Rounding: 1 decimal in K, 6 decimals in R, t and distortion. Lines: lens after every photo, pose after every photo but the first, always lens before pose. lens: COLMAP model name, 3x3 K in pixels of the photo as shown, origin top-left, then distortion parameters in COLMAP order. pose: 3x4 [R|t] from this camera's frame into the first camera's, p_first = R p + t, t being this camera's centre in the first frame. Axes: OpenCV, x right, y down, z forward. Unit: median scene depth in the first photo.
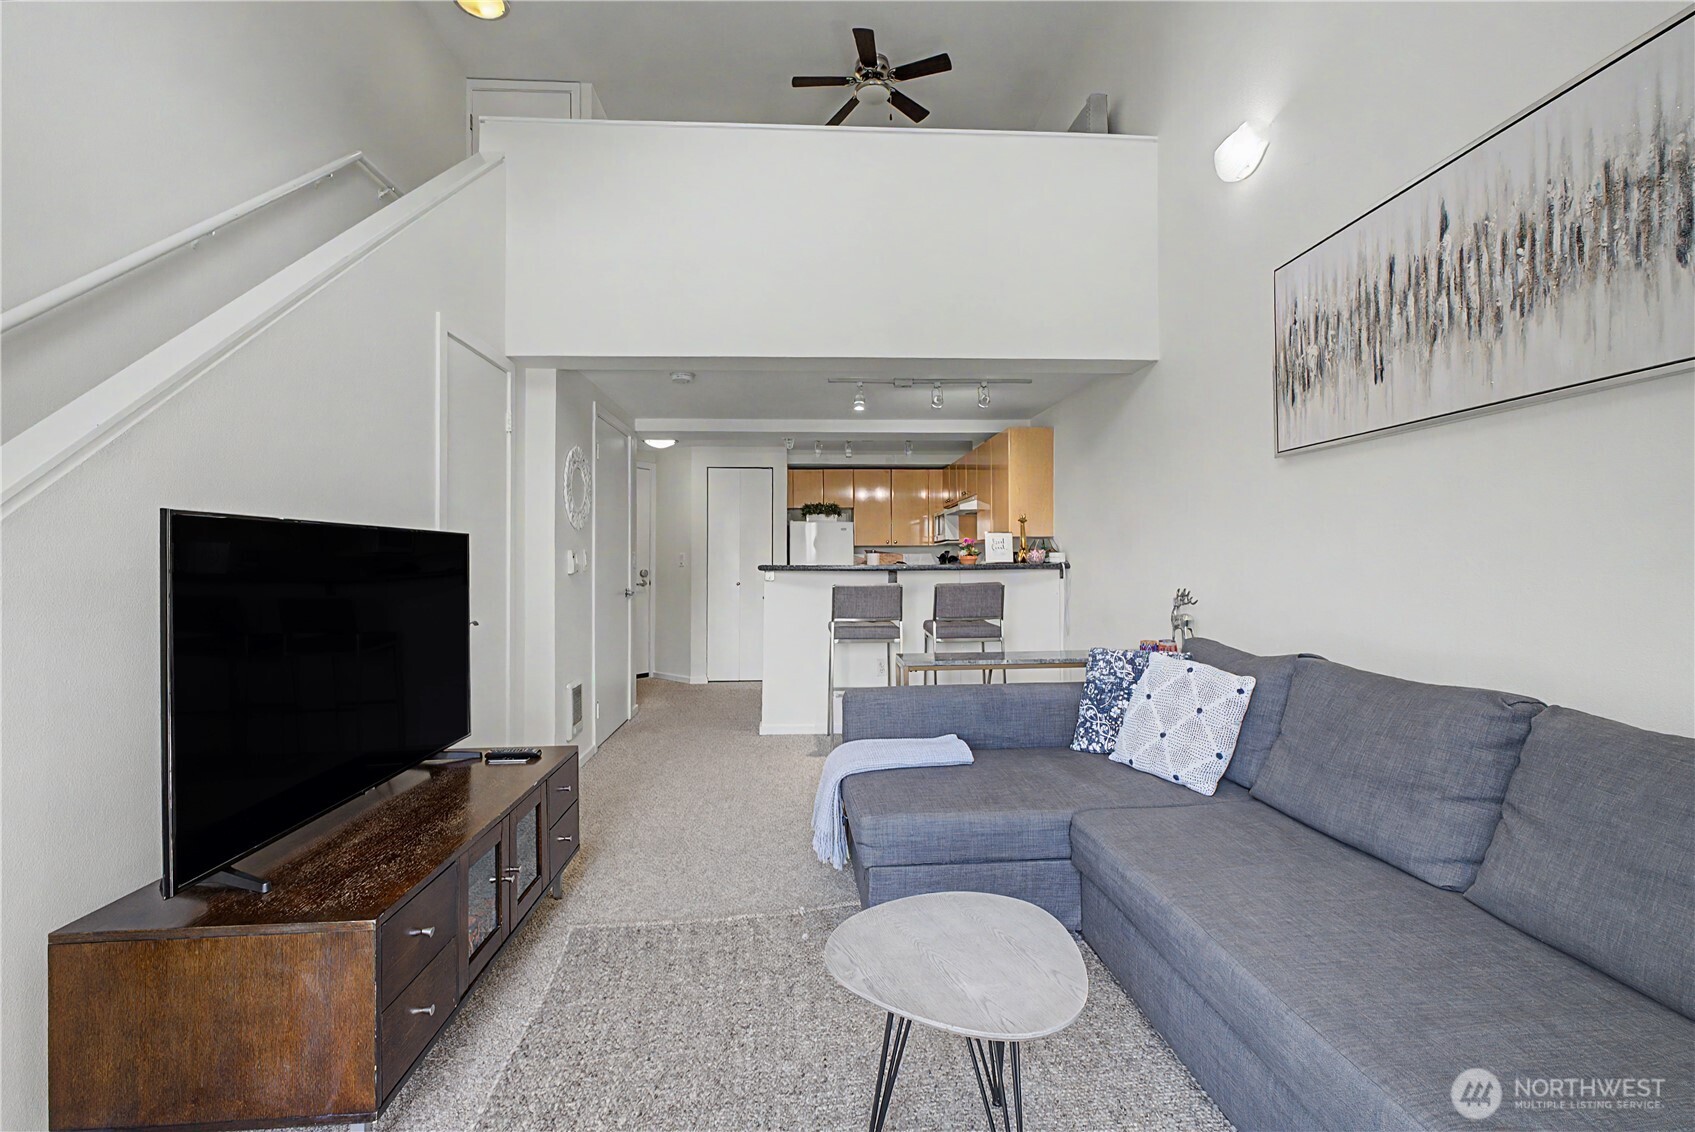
lens RADIAL K [[730.6, 0, 845.0], [0, 730.6, 556.1], [0, 0, 1]] dist [-0.002711, 0.000400]
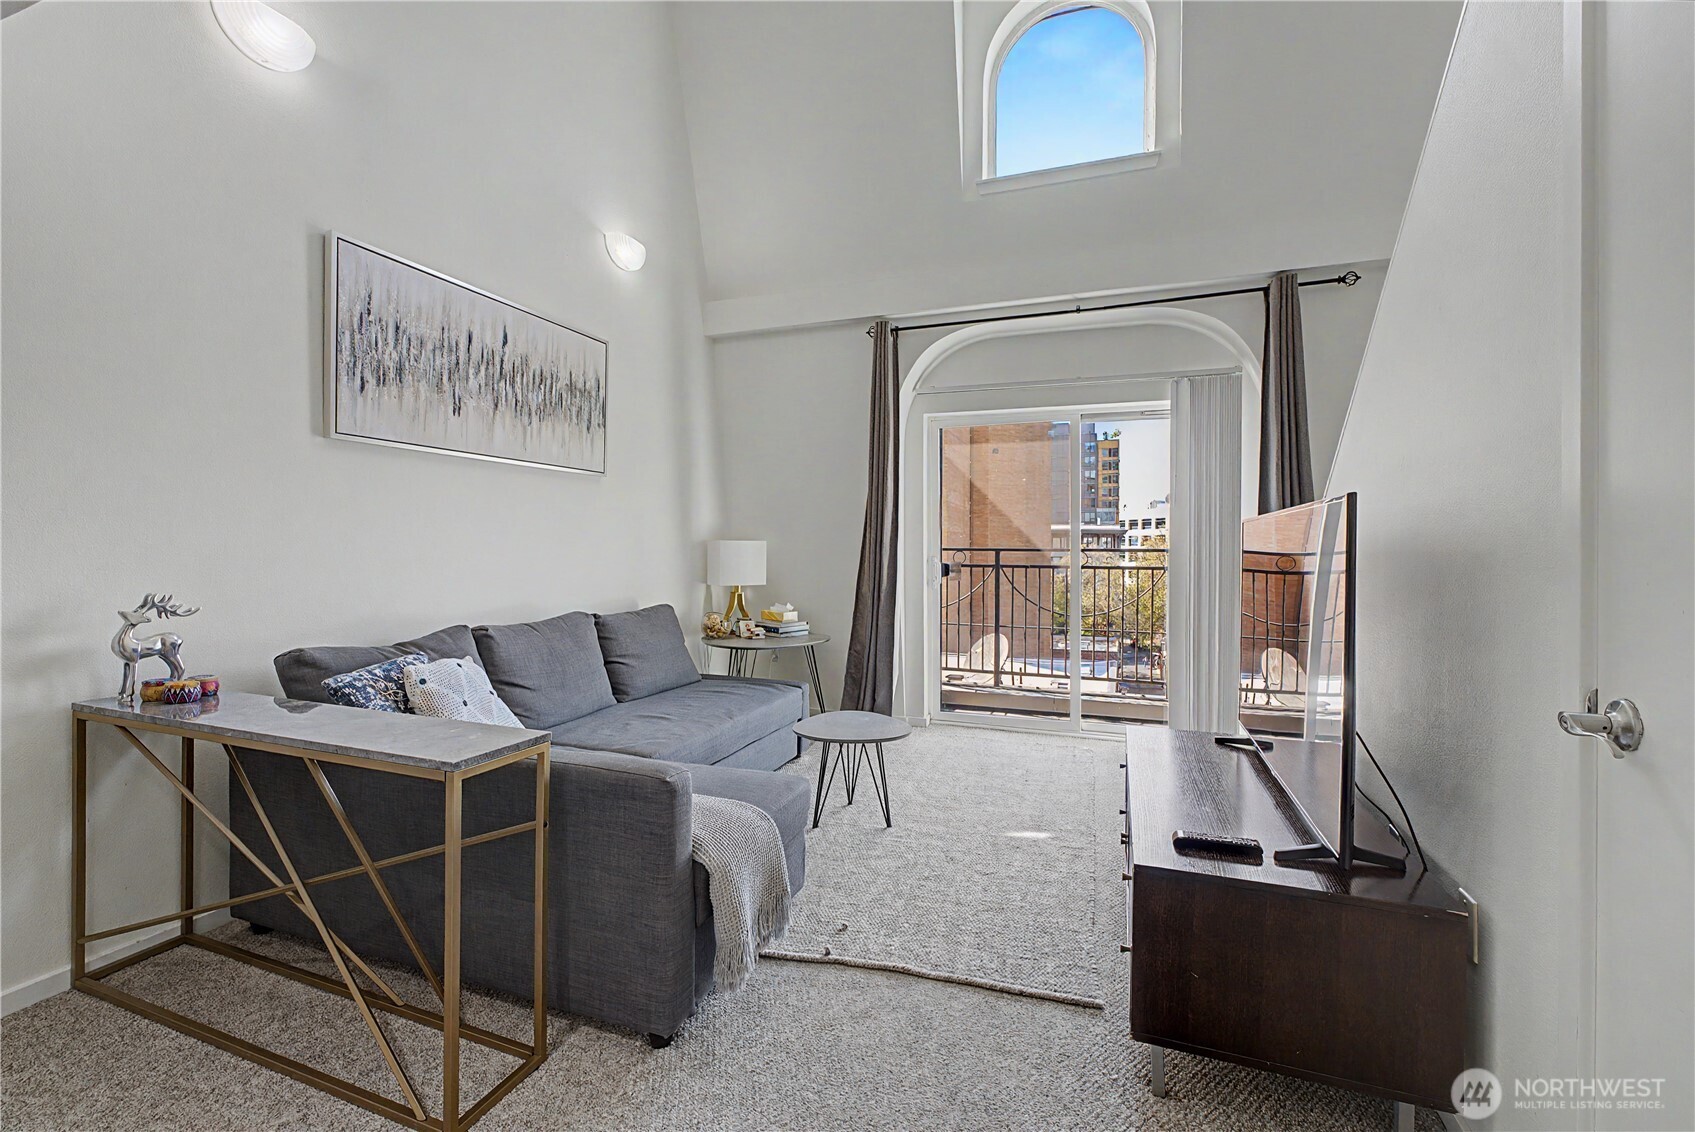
lens RADIAL K [[730.6, 0, 845.0], [0, 730.6, 556.1], [0, 0, 1]] dist [-0.002711, 0.000400]
pose [[-0.909705, -0.001527, 0.415252, -0.419132], [-0.001214, 0.999999, 0.001020, 0.015344], [-0.415253, 0.000424, -0.909706, 1.711091]]
